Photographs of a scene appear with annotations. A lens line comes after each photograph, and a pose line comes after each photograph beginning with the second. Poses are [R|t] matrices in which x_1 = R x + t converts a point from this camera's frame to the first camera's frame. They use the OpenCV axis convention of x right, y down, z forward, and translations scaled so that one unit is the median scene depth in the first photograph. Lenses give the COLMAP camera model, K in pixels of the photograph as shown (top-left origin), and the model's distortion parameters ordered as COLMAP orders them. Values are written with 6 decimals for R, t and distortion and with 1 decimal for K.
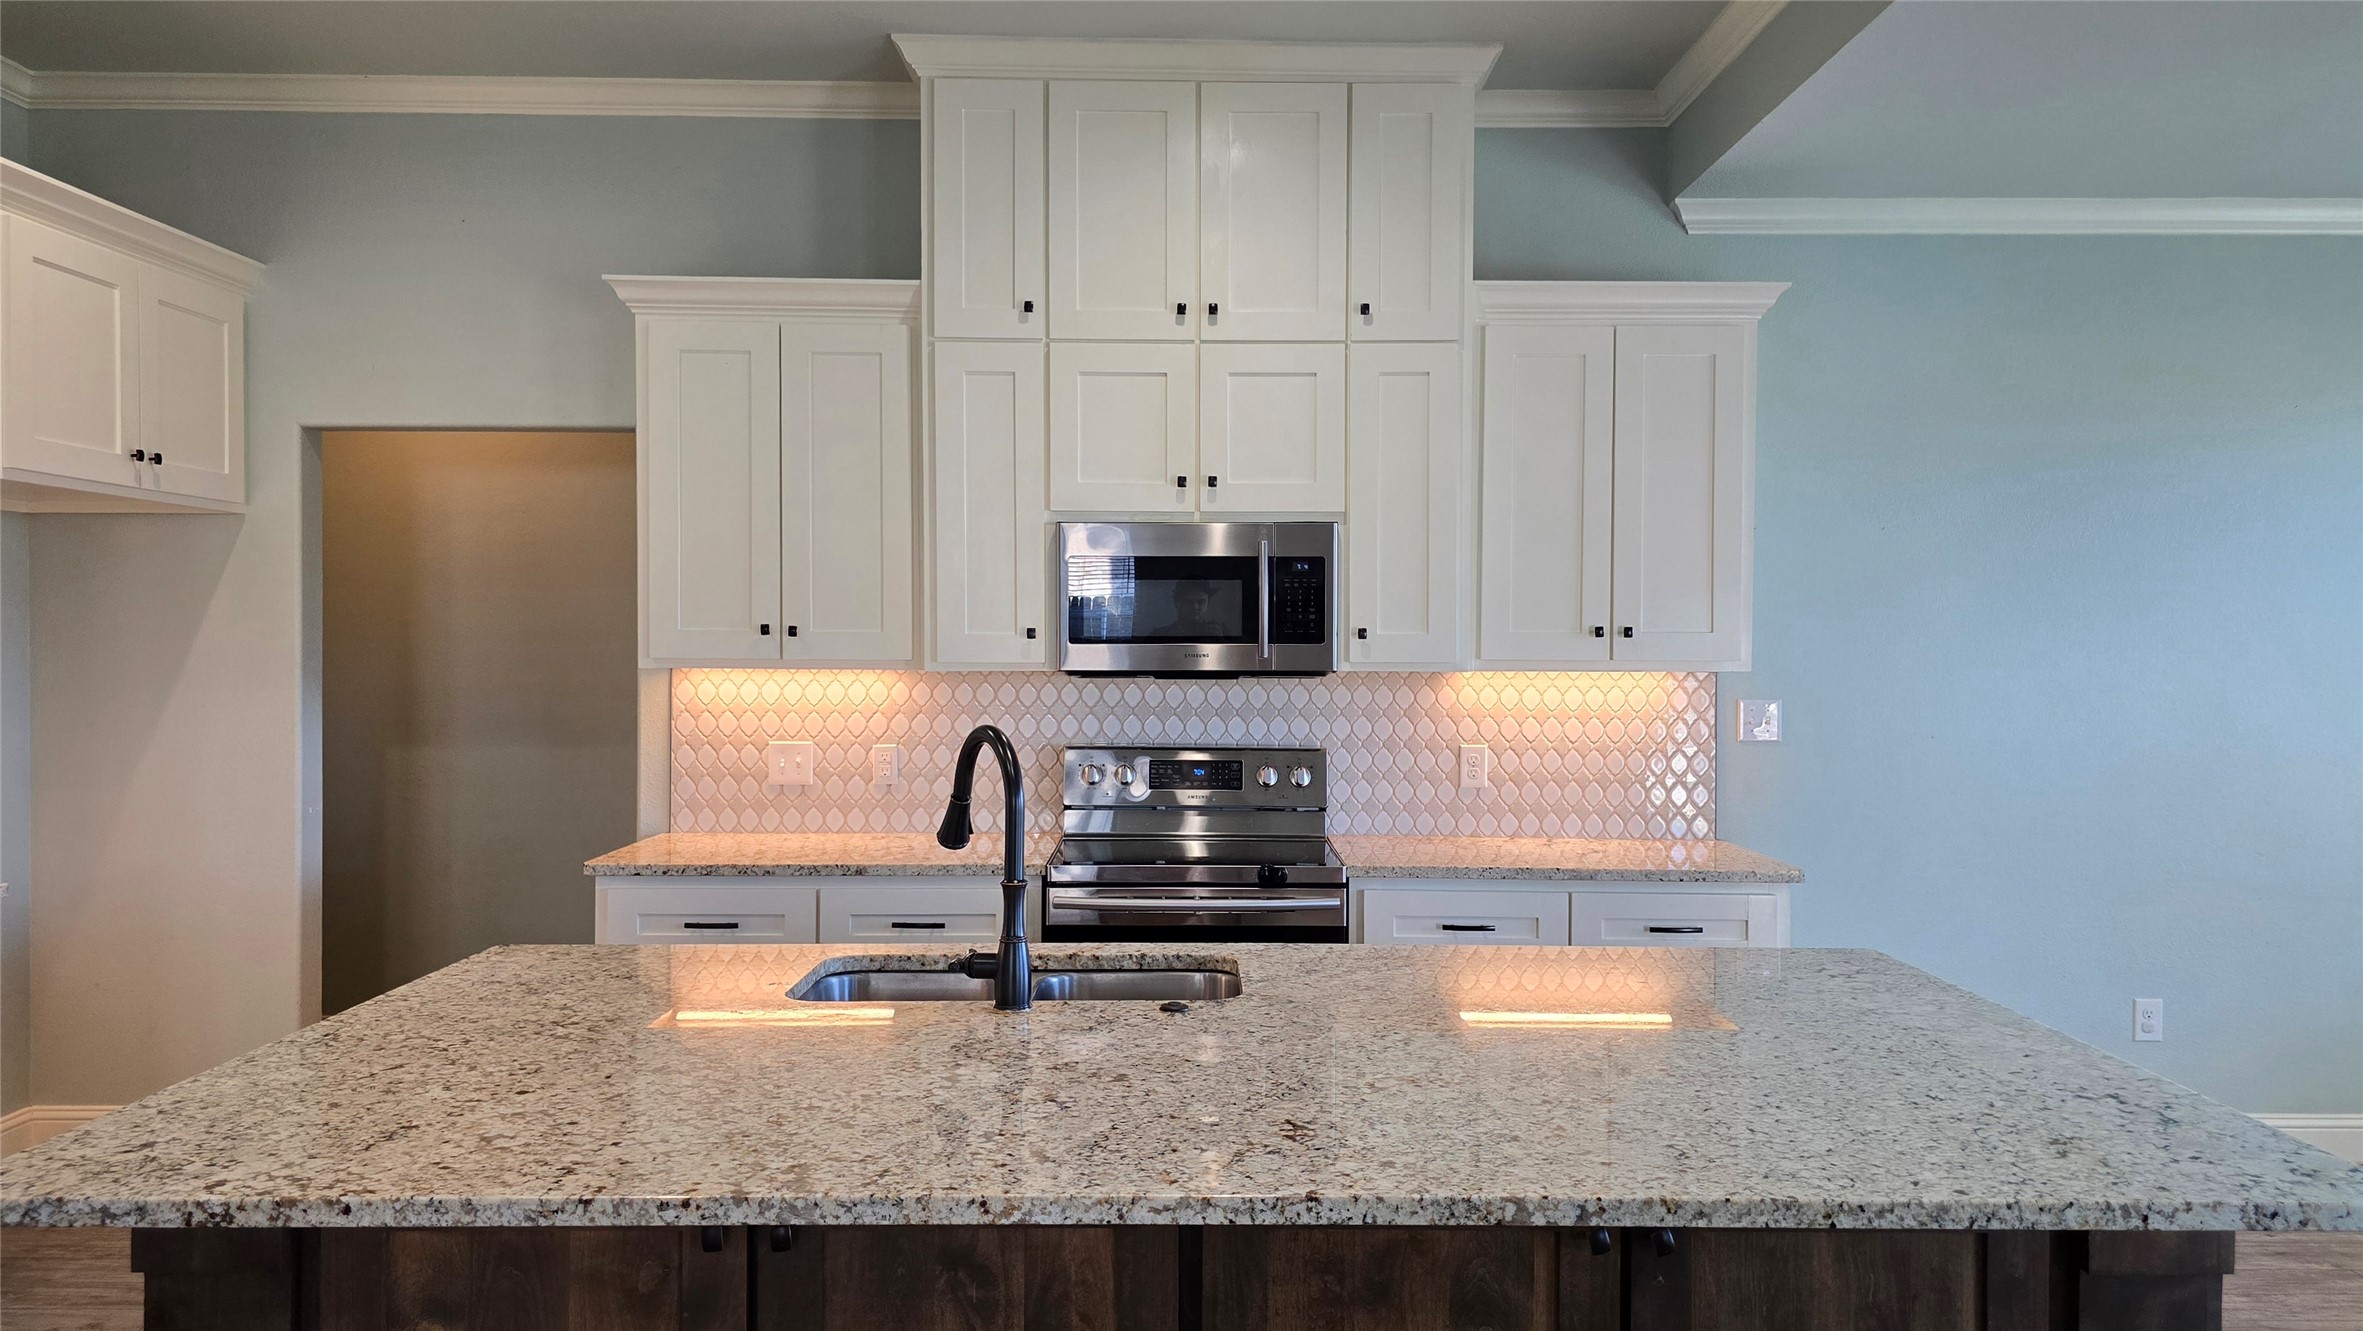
lens RADIAL K [[1705.7, 0, 1243.6], [0, 1705.7, 670.9], [0, 0, 1]] dist [0.066537, -0.069890]
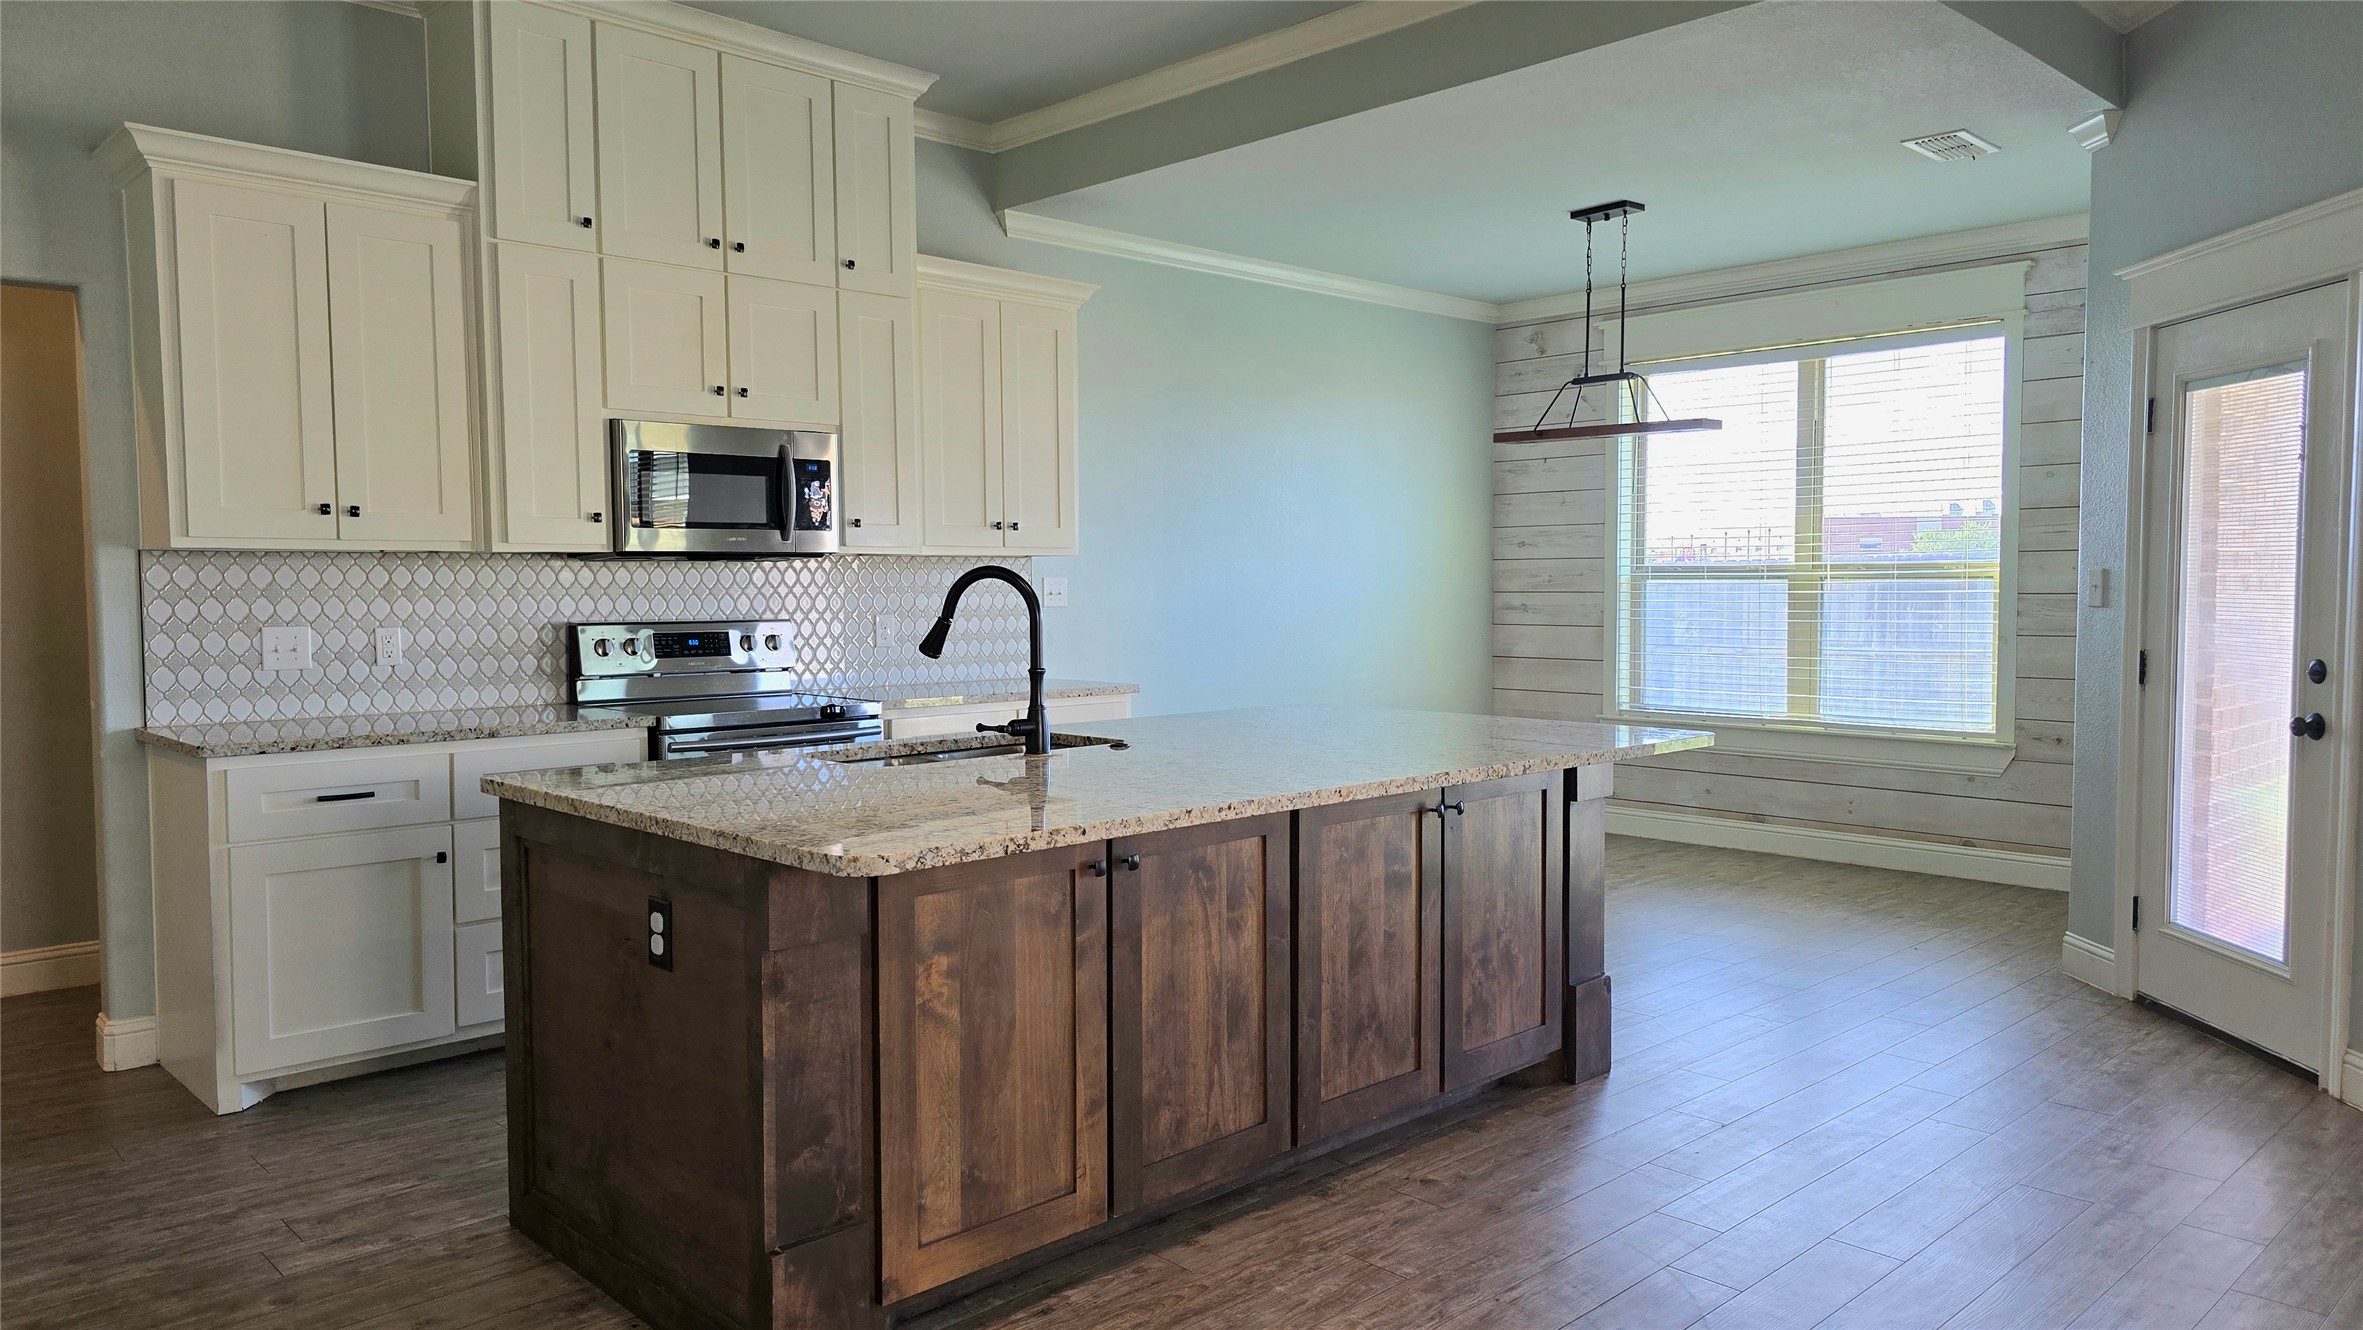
lens RADIAL K [[1705.7, 0, 1243.6], [0, 1705.7, 670.4], [0, 0, 1]] dist [0.066537, -0.069890]
pose [[0.683990, -0.045963, 0.728042, -0.653926], [0.023204, 0.998879, 0.041262, 0.041103], [-0.729123, -0.011329, 0.684289, -0.082101]]
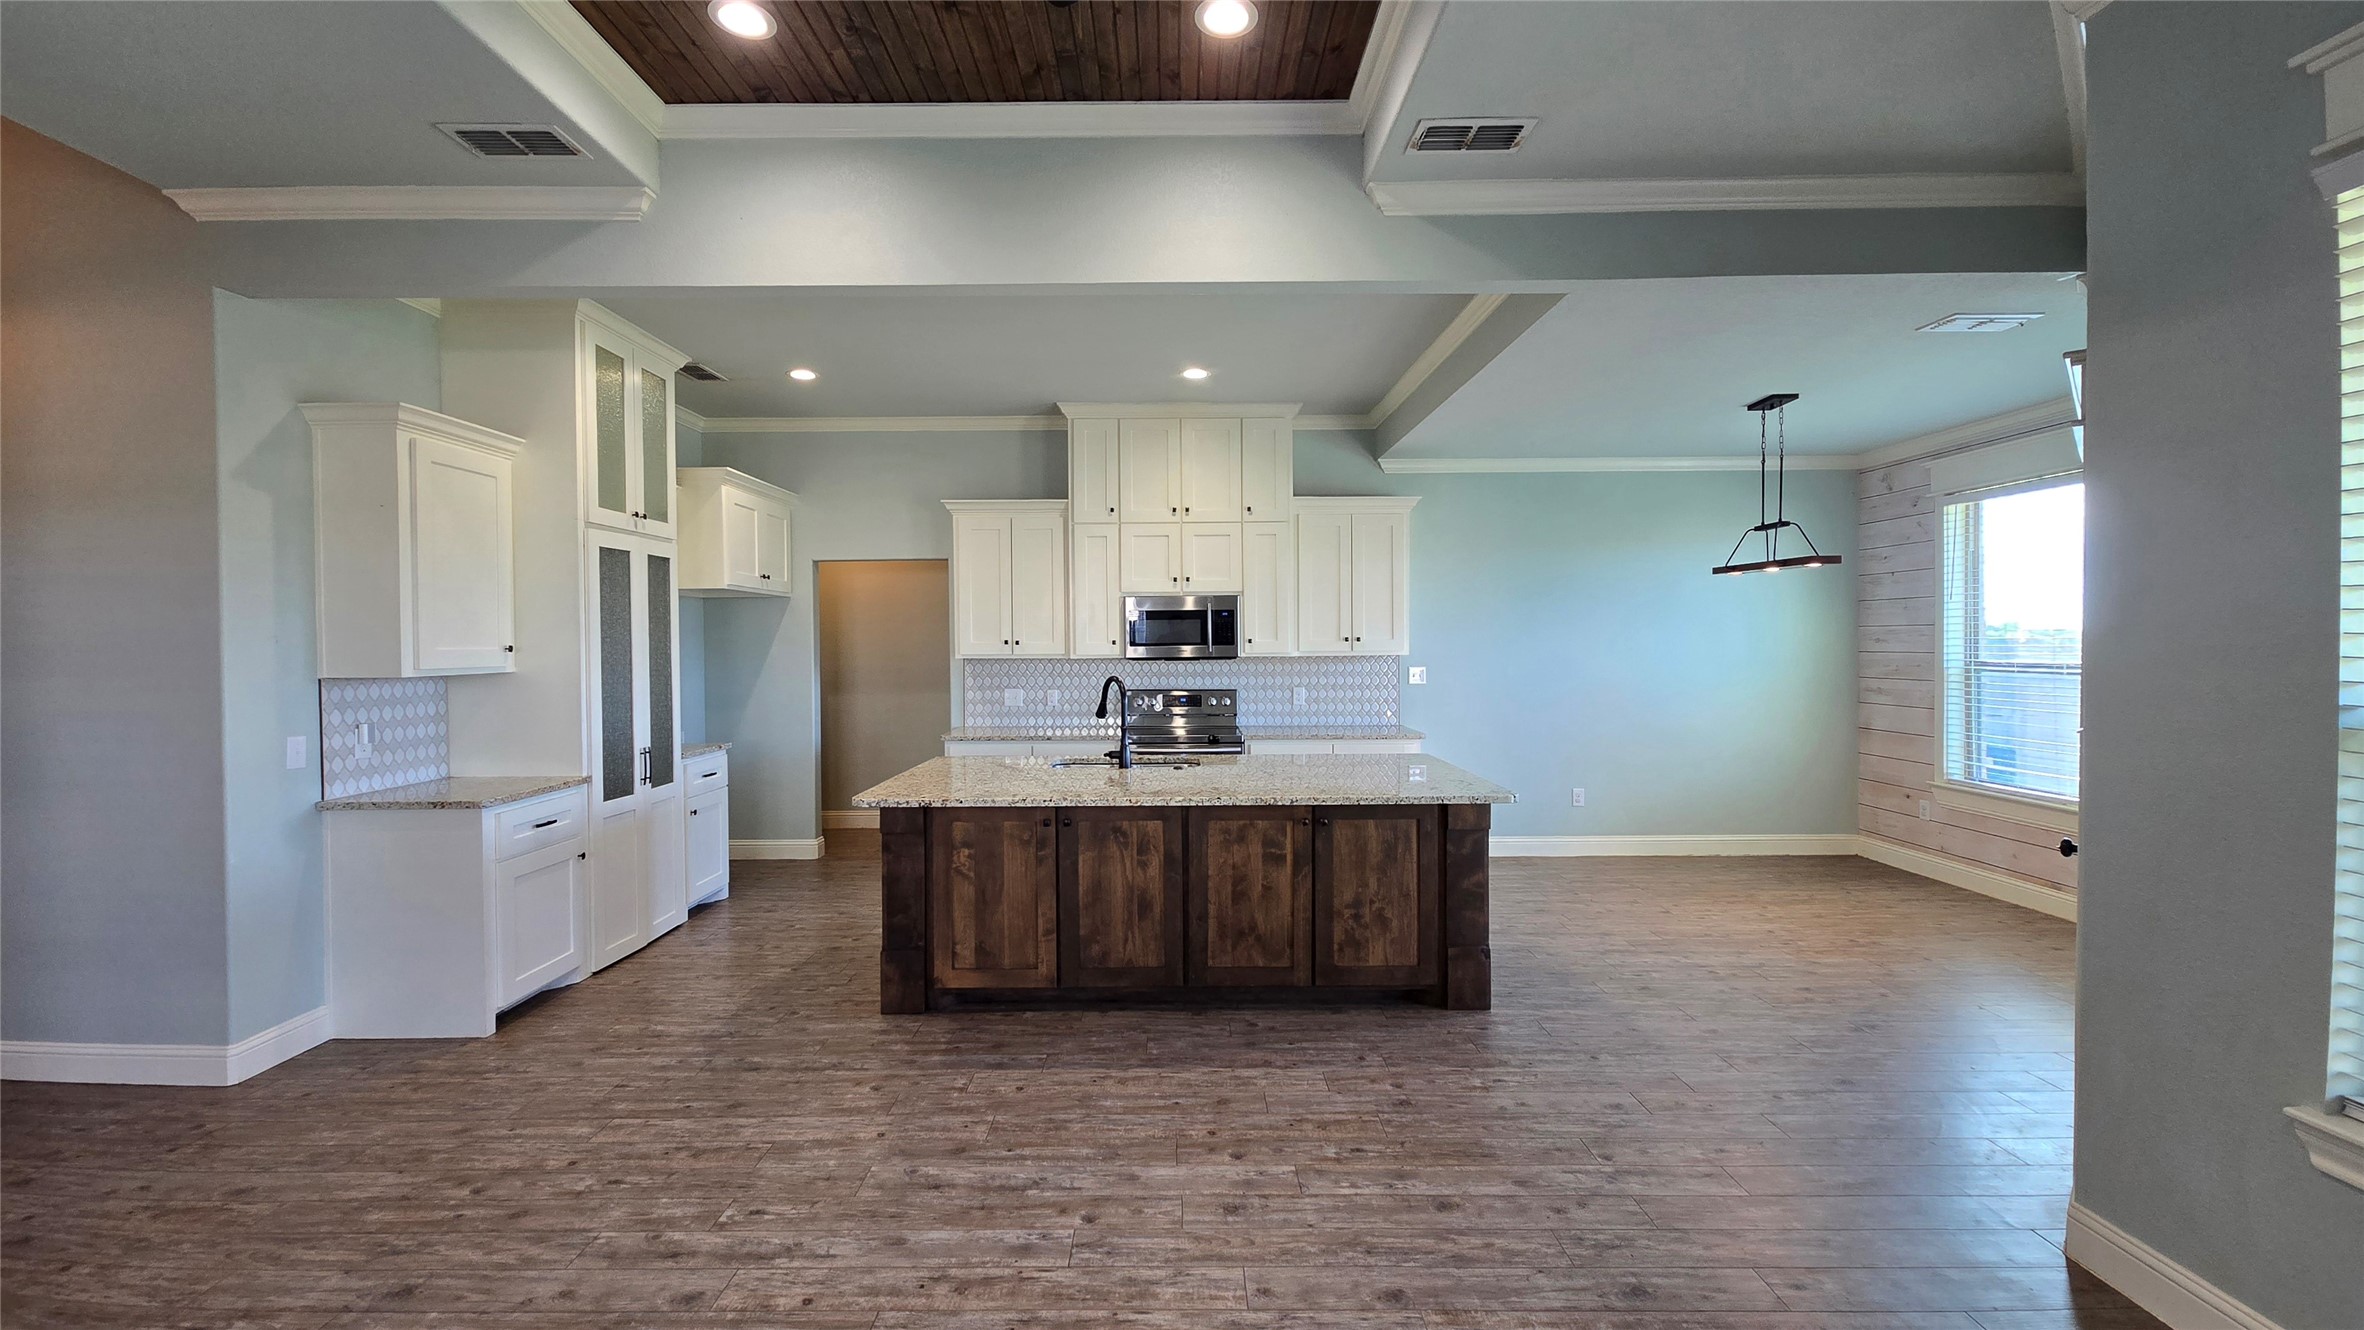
lens RADIAL K [[1107.6, 0, 1182.0], [0, 1107.6, 665.0], [0, 0, 1]] dist [-0.002697, -0.000112]
pose [[0.999703, -0.010102, -0.022192, 0.007389], [0.010232, 0.999931, 0.005765, 0.002112], [0.022132, -0.005990, 0.999737, -0.580701]]
